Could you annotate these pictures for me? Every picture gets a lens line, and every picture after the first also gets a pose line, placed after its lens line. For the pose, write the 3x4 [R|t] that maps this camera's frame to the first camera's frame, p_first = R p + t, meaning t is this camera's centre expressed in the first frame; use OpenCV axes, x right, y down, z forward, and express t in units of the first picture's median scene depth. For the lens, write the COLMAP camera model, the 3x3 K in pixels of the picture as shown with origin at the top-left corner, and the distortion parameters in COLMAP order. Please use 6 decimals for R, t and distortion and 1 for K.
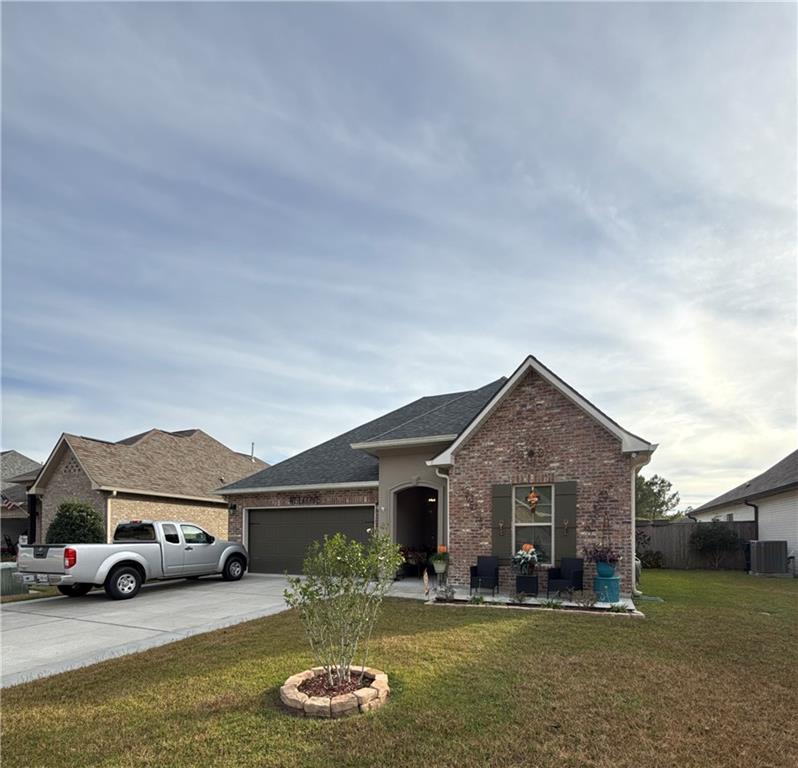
lens RADIAL K [[426.0, 0, 399.7], [0, 426.0, 533.5], [0, 0, 1]] dist [0.000653, 0.000714]
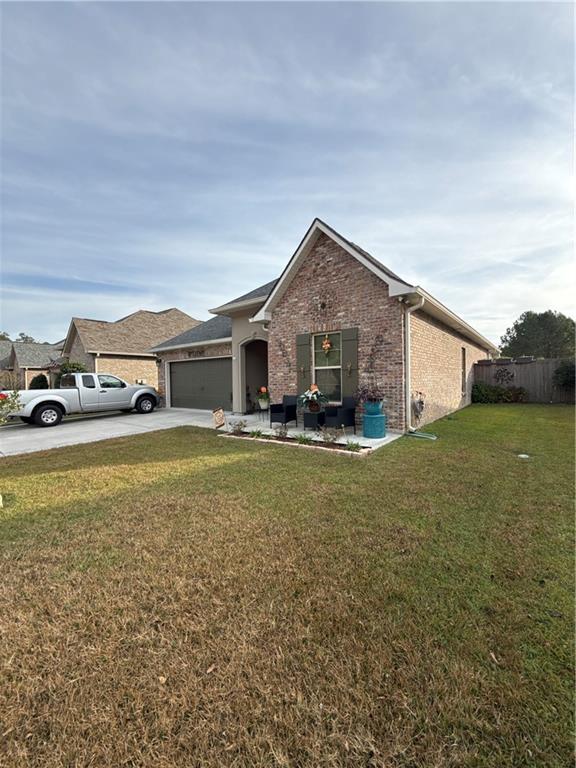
lens RADIAL K [[305.8, 0, 288.0], [0, 305.8, 384.0], [0, 0, 1]] dist [-0.000835, 0.000416]
pose [[0.967222, -0.018077, -0.253287, 0.395407], [0.025416, 0.999346, 0.025732, -0.001014], [0.252656, -0.031326, 0.967049, 0.166191]]
